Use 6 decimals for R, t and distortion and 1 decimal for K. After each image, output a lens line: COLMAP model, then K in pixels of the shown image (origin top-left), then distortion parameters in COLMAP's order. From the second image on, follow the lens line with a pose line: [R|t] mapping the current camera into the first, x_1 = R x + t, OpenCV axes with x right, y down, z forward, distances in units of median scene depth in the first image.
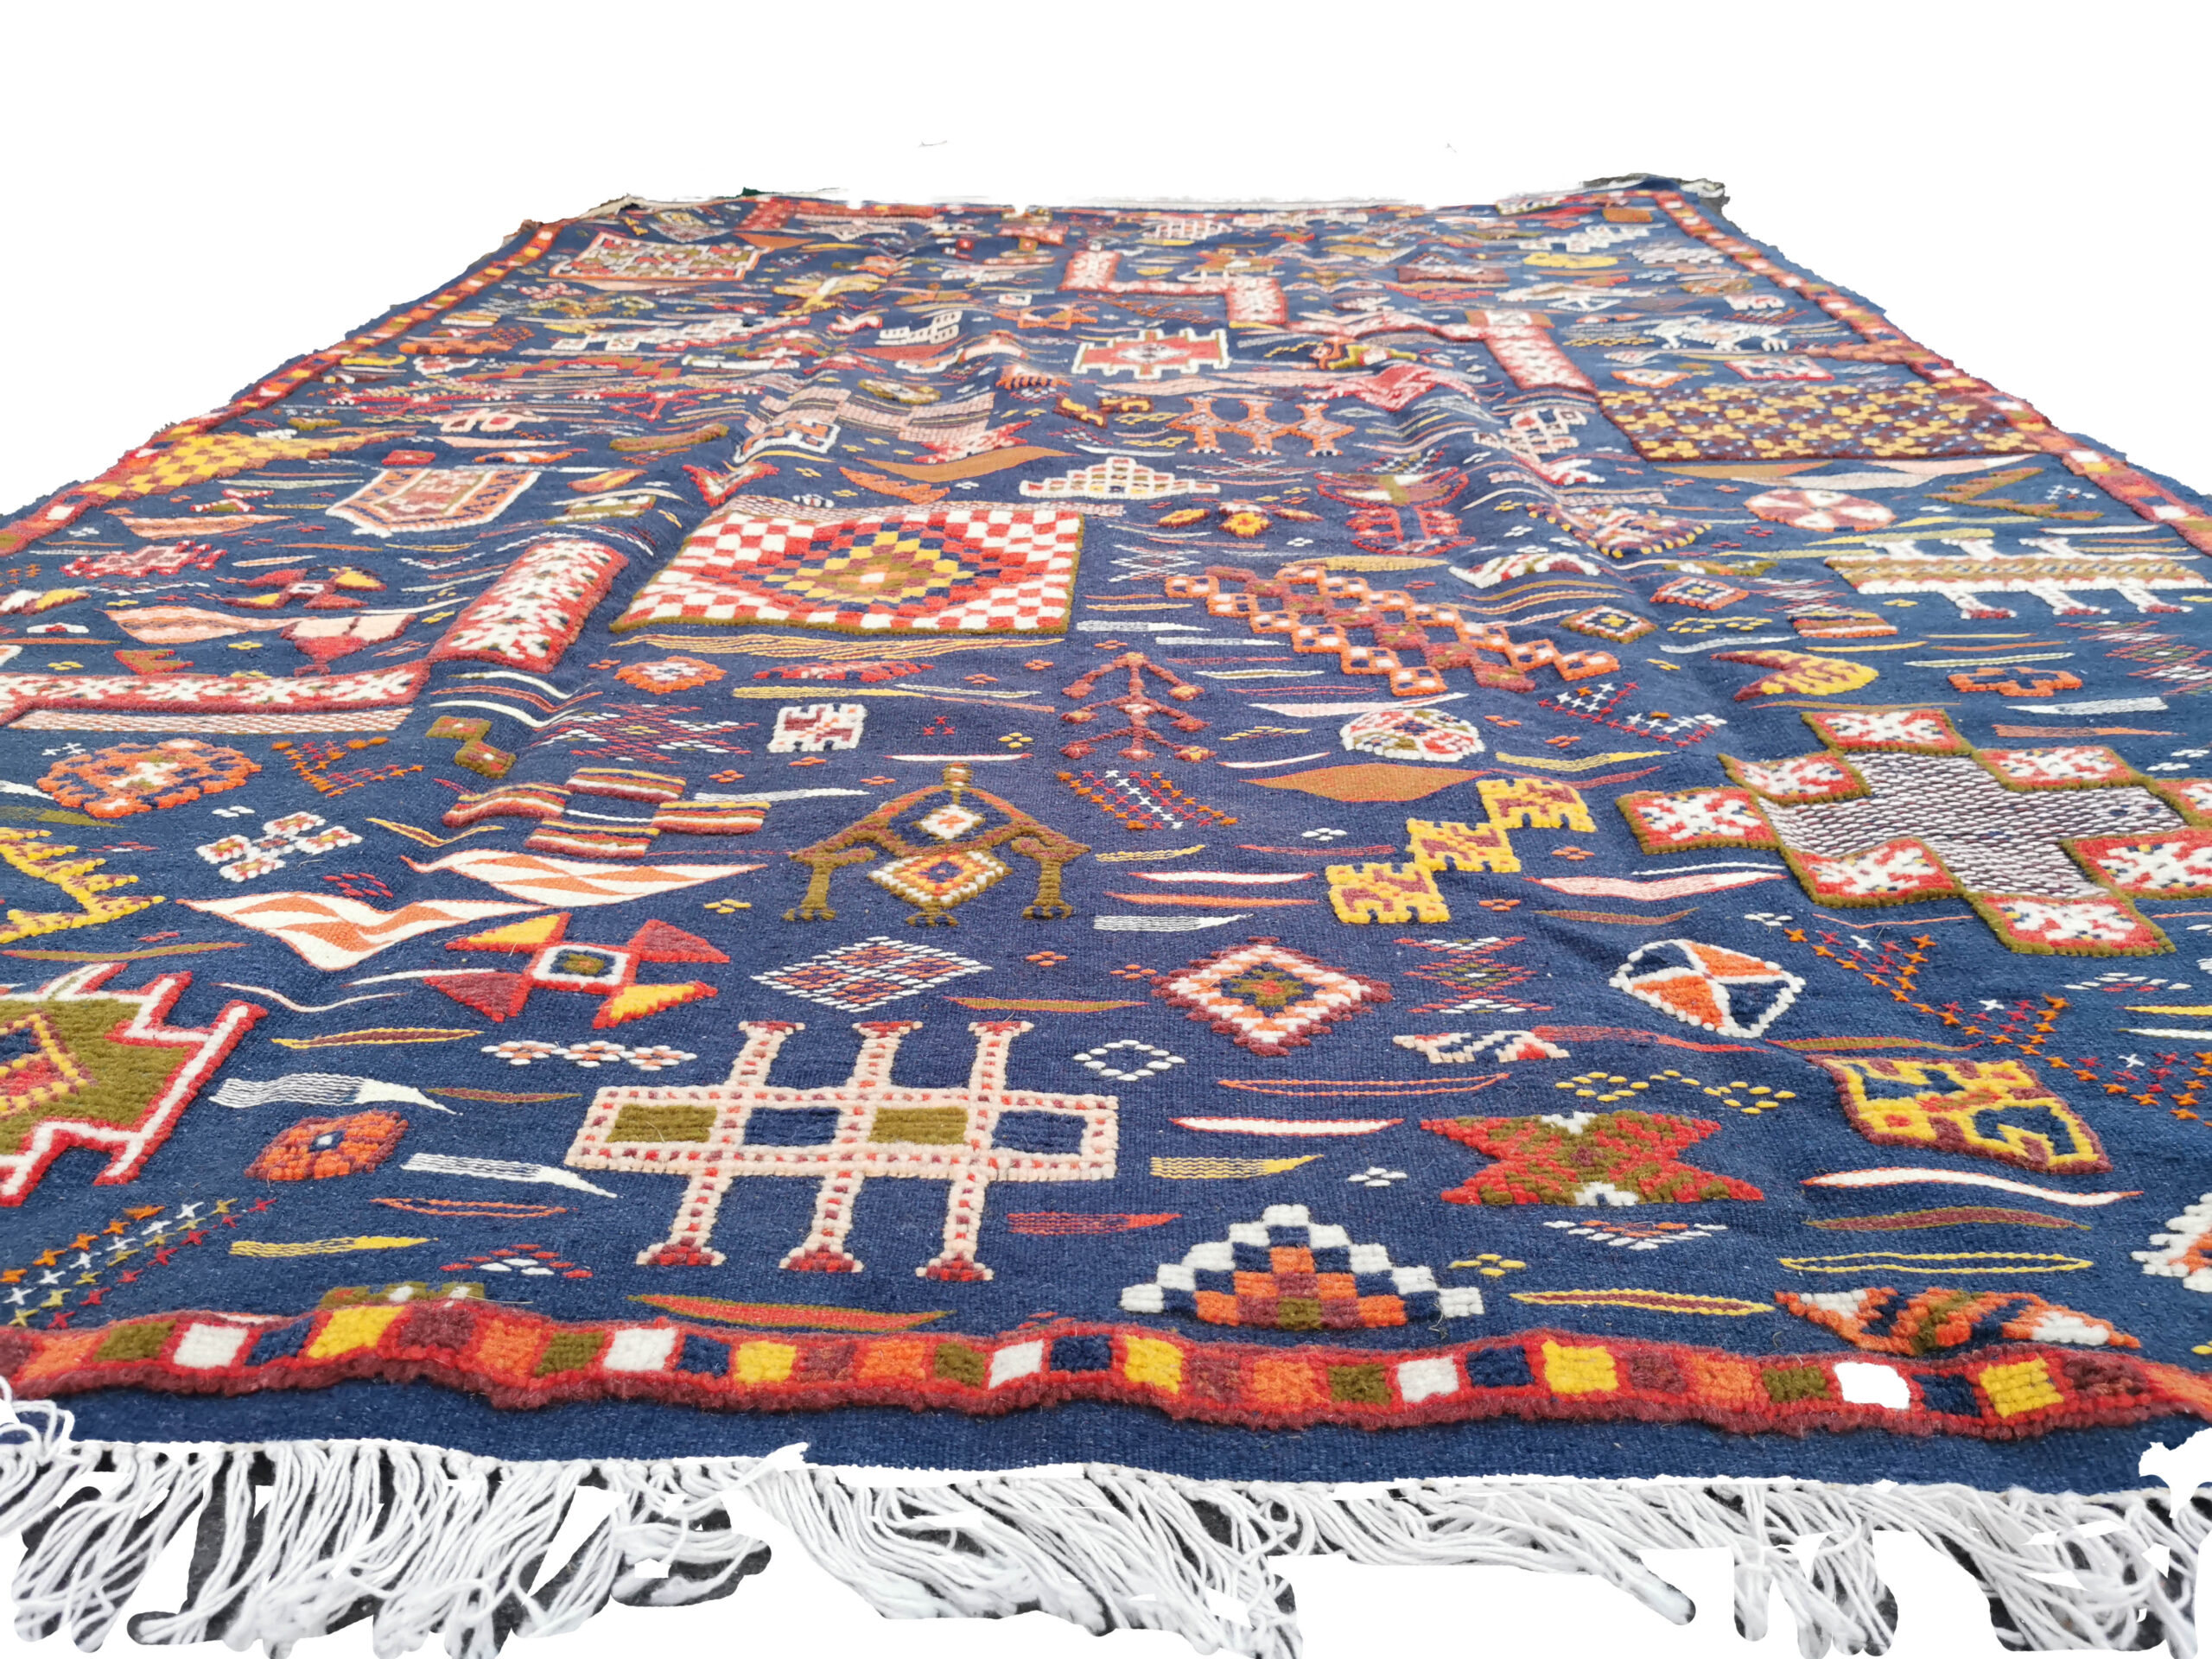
lens RADIAL K [[1733.4, 0, 1129.7], [0, 1733.4, 840.0], [0, 0, 1]] dist [0.053276, -0.074954]
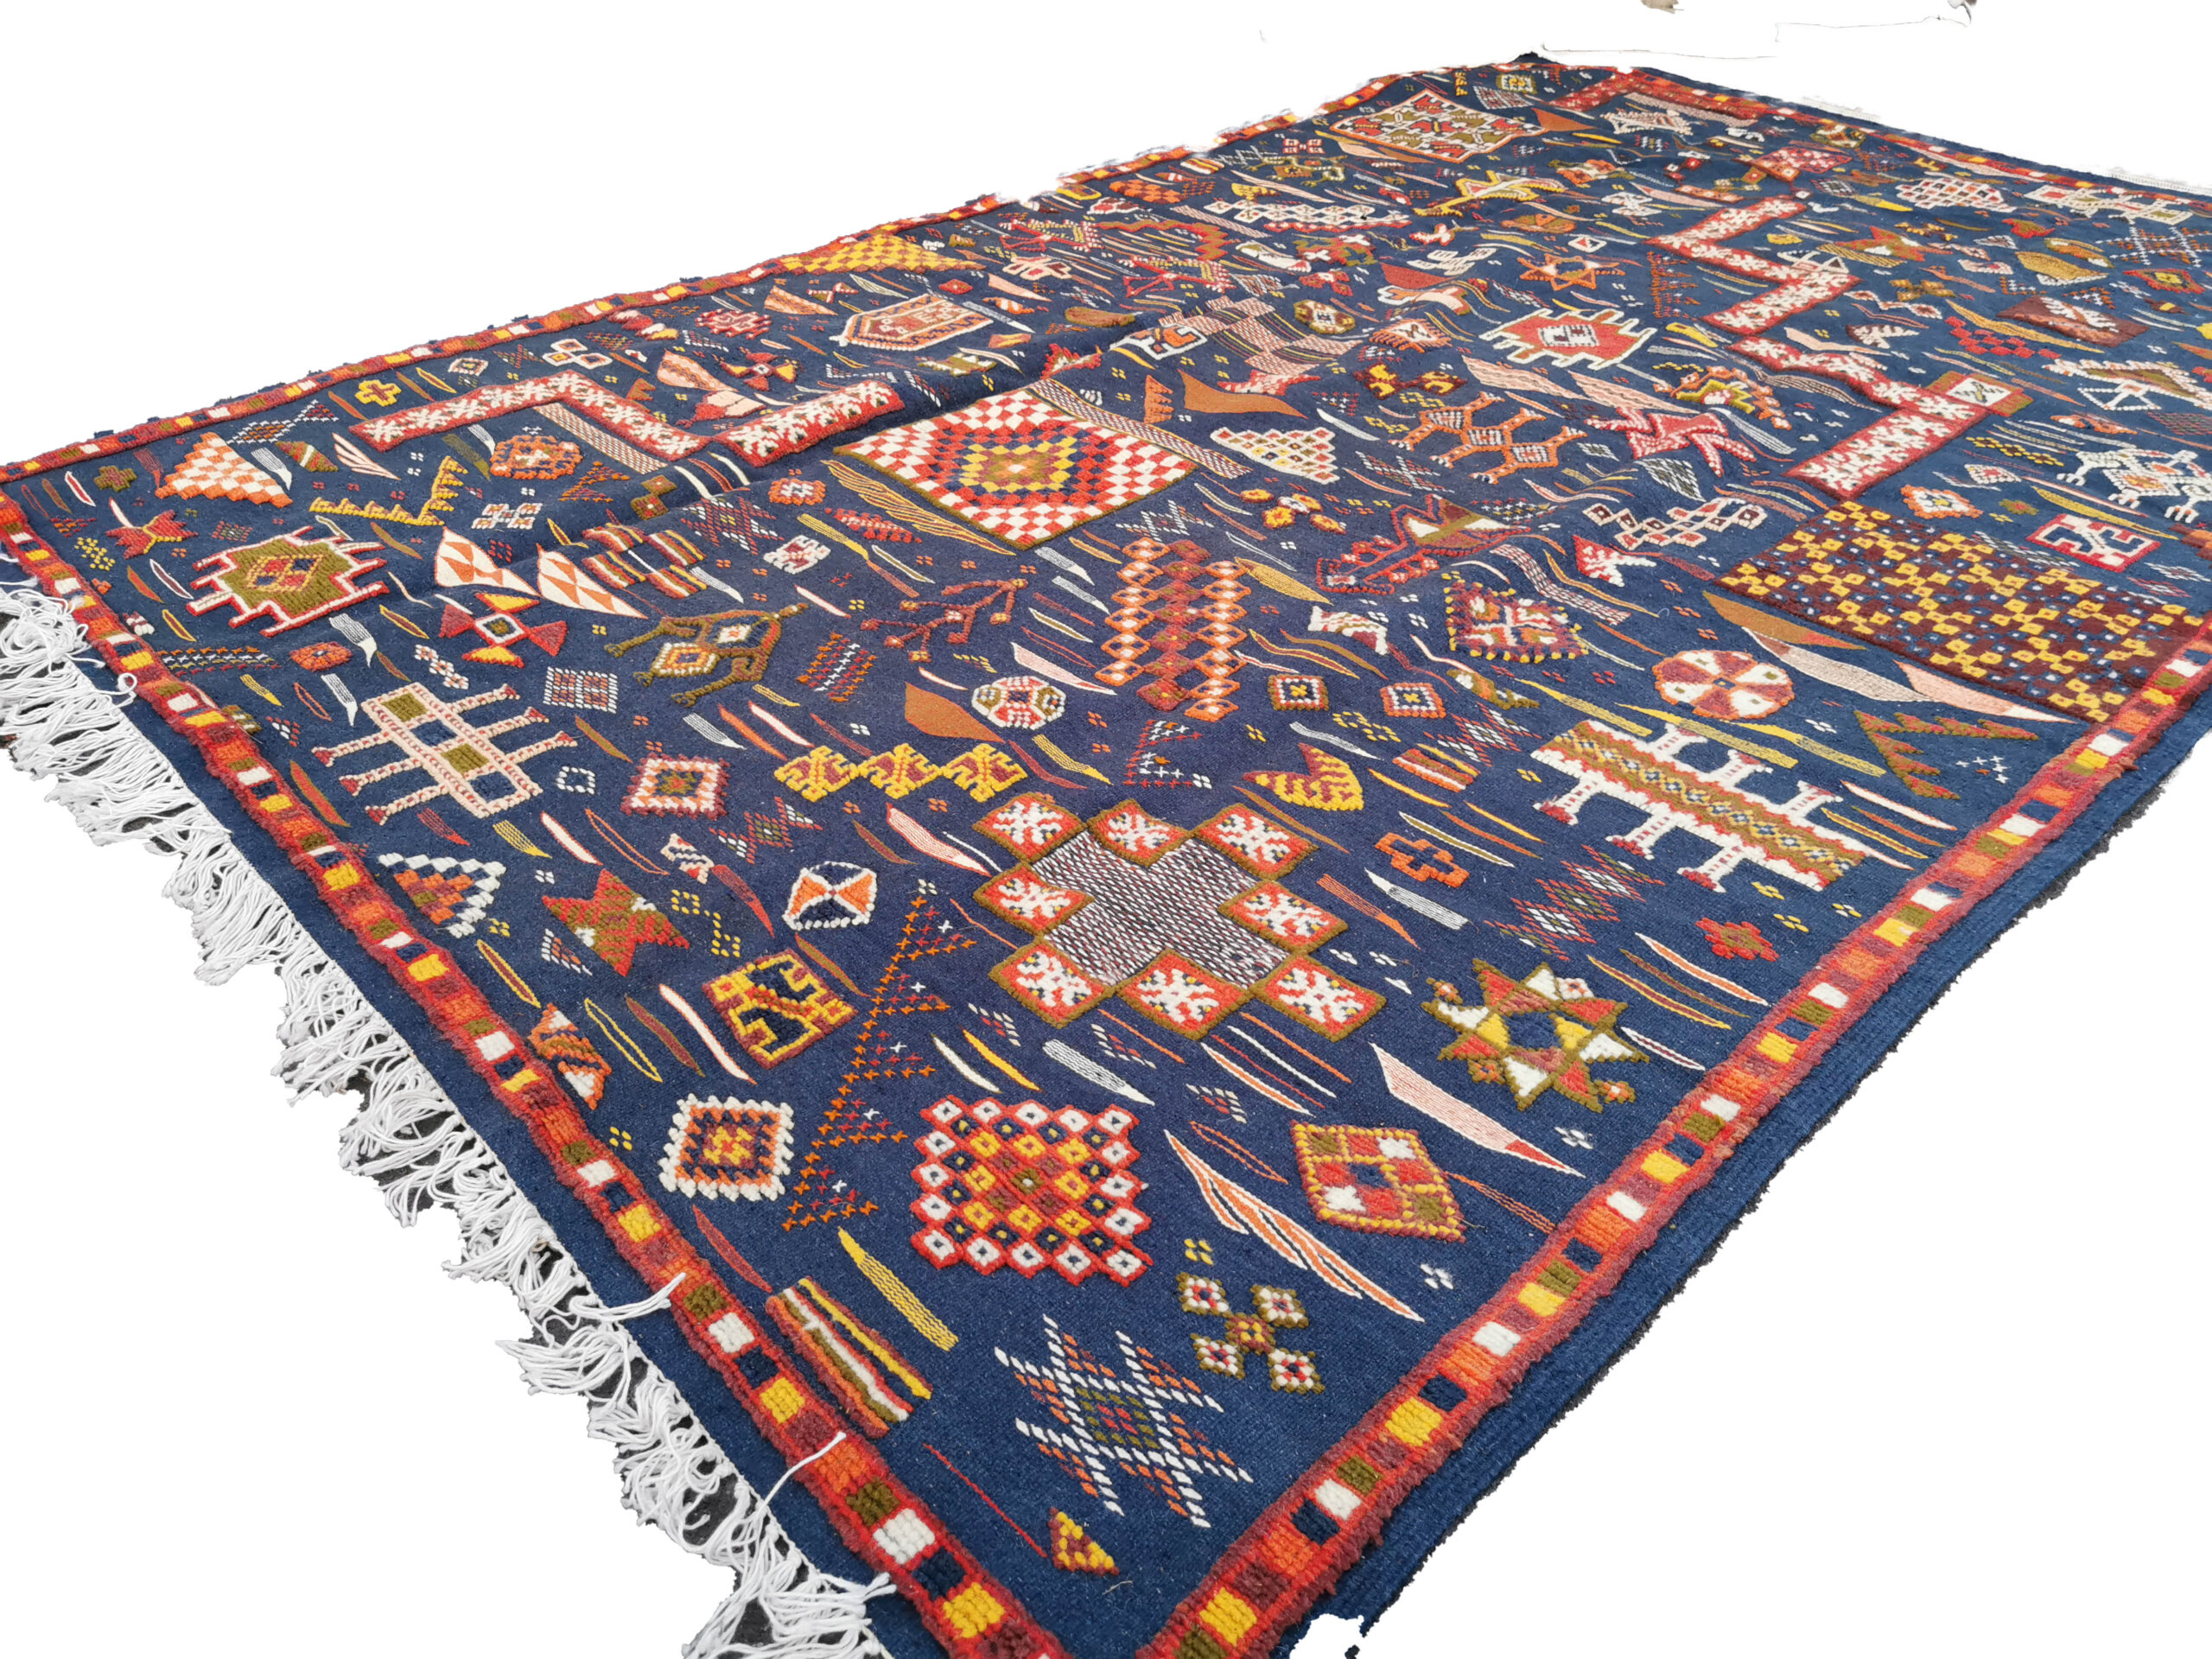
lens RADIAL K [[1733.4, 0, 1129.7], [0, 1733.4, 840.0], [0, 0, 1]] dist [0.053276, -0.074954]
pose [[0.693890, 0.431140, -0.576745, 1.376836], [-0.332527, 0.902284, 0.274425, -0.475218], [0.638703, 0.001363, 0.769452, -0.039008]]
